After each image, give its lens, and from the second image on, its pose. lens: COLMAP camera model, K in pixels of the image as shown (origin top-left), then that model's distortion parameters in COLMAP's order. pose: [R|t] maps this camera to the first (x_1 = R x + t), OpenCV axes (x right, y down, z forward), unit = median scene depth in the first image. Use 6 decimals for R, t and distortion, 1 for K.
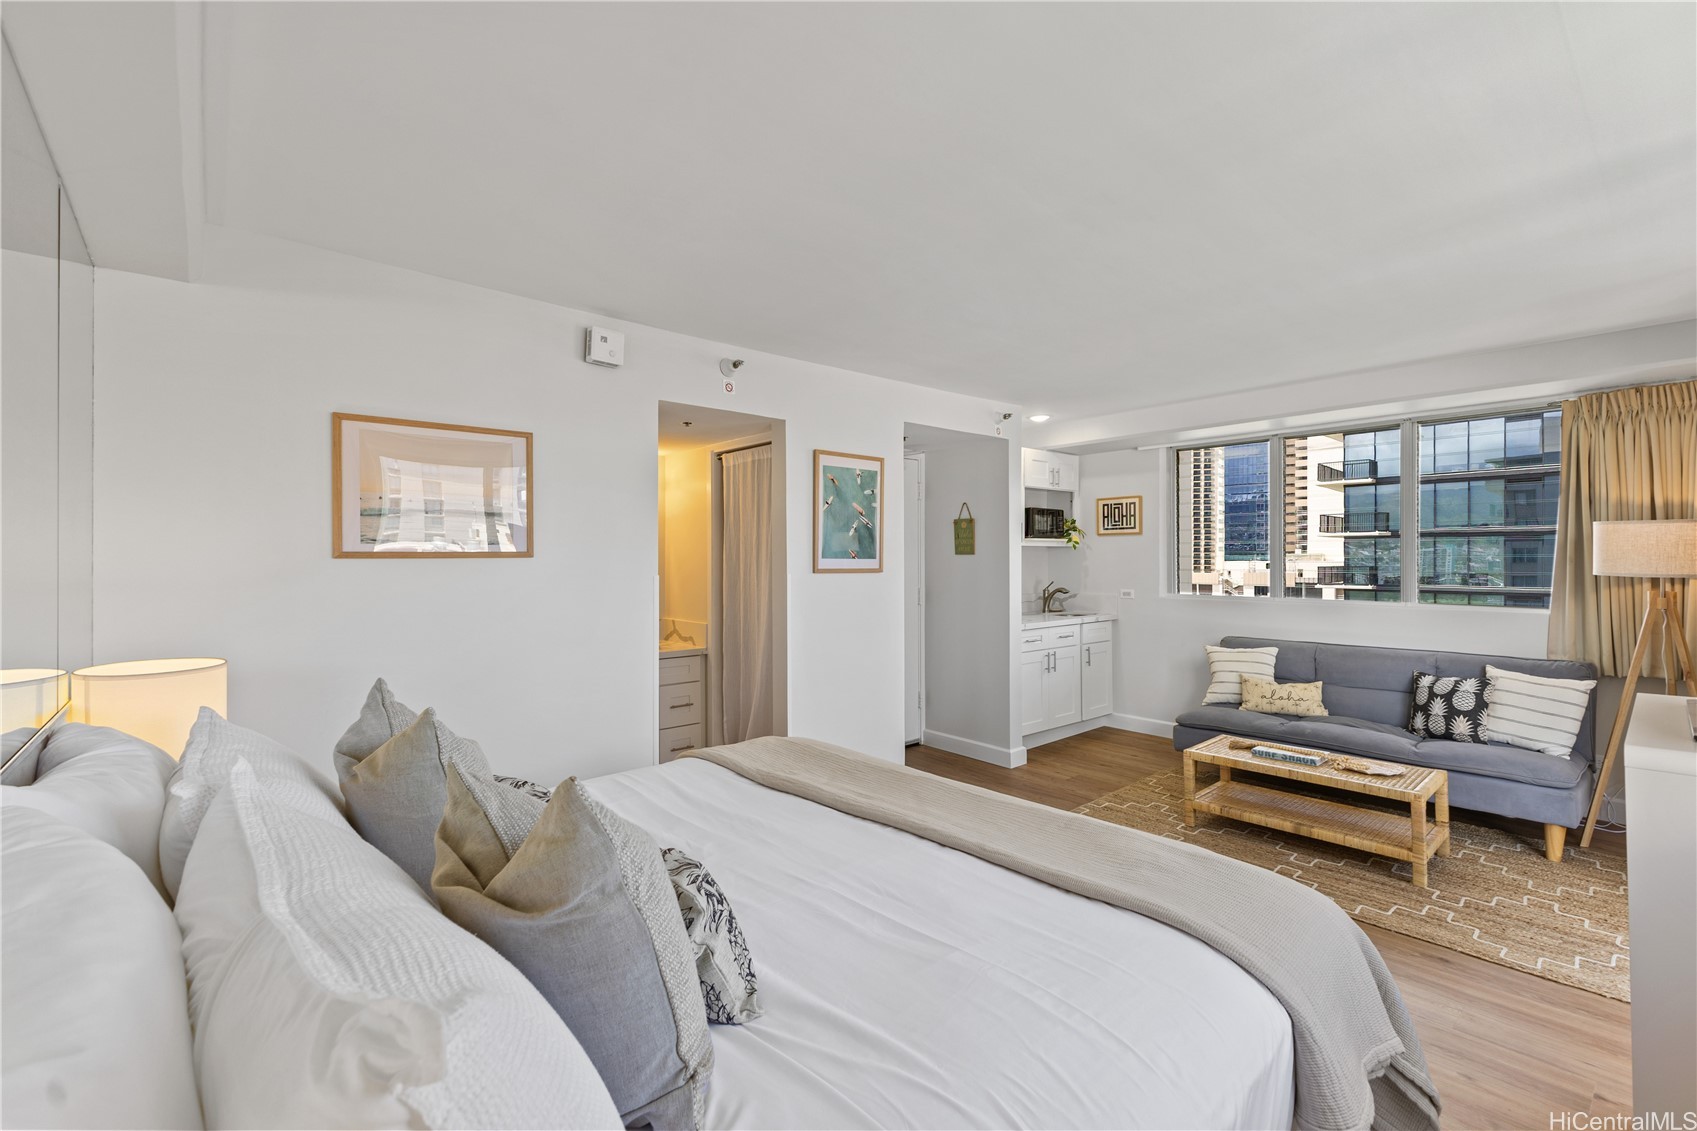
lens RADIAL K [[726.8, 0, 848.8], [0, 726.8, 558.6], [0, 0, 1]] dist [0.016387, -0.006226]
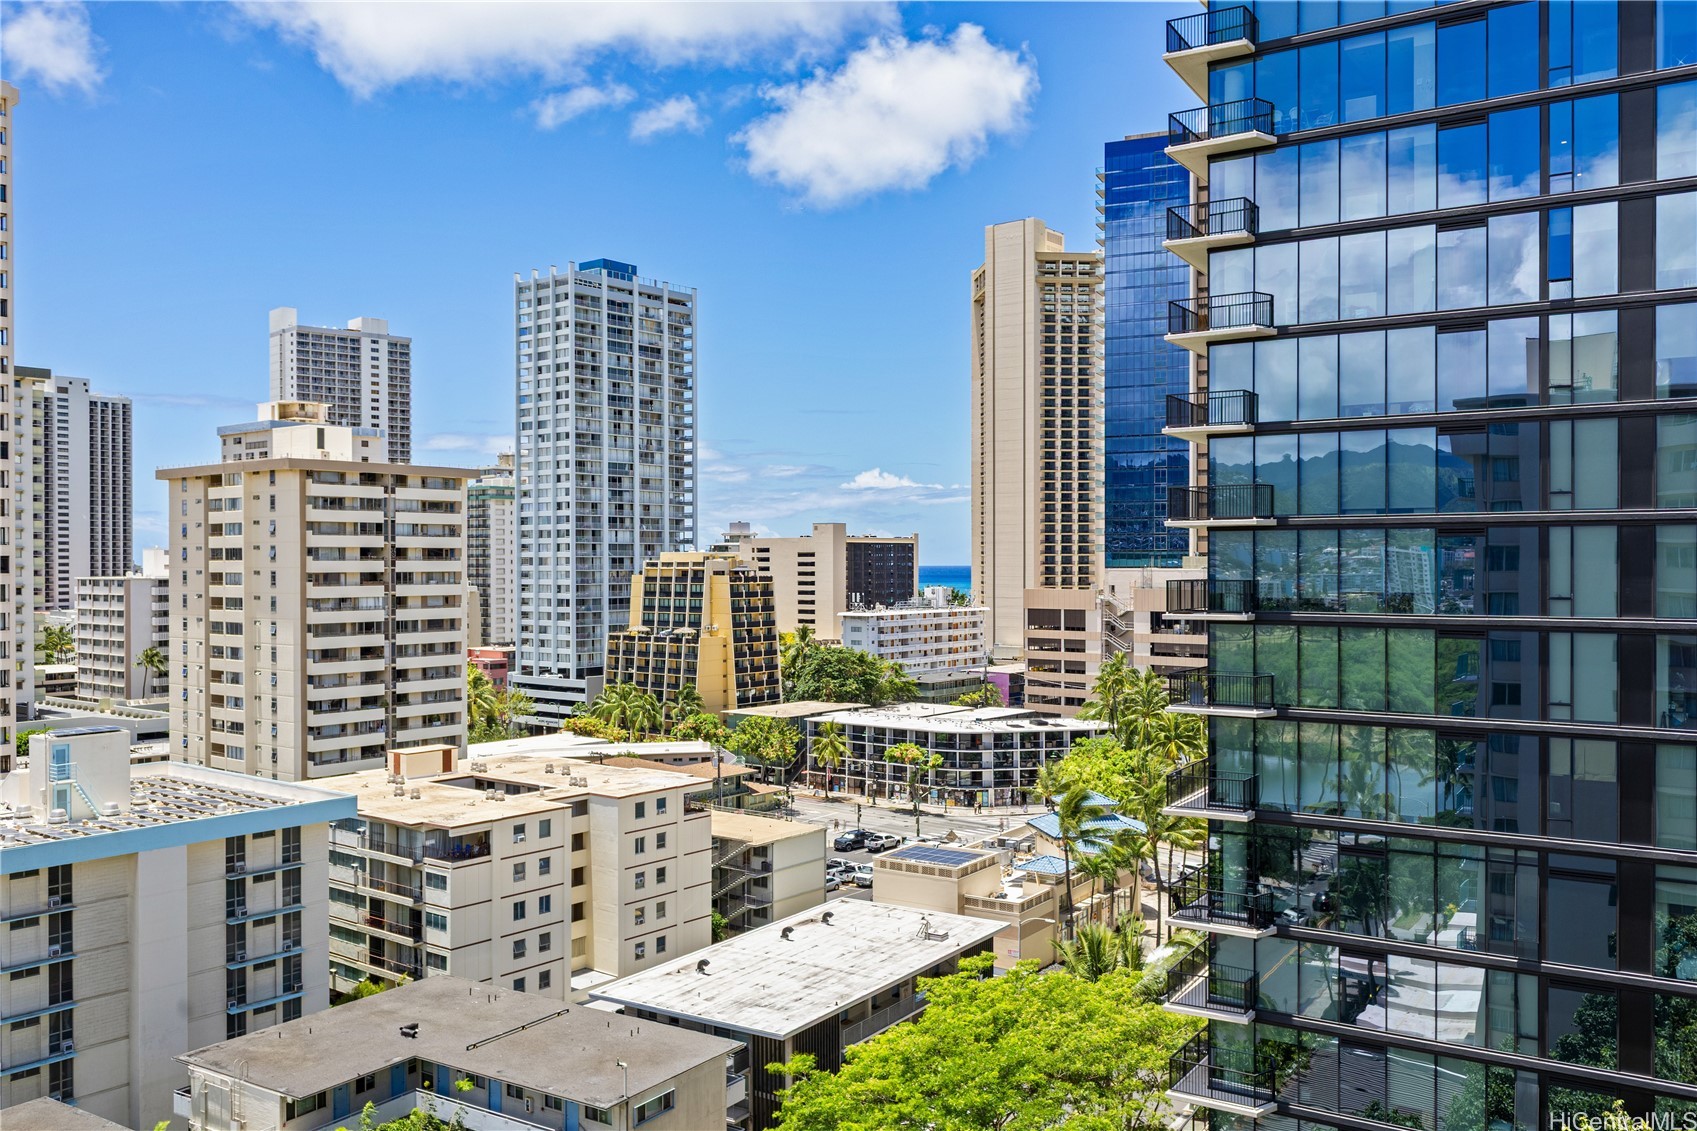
lens RADIAL K [[1387.7, 0, 845.5], [0, 1387.7, 567.8], [0, 0, 1]] dist [-0.000136, -0.001471]
pose [[0.960970, -0.000030, 0.276652, 1.089127], [-0.000718, 0.999996, 0.002601, -0.012216], [-0.276651, -0.002698, 0.960967, 0.541734]]
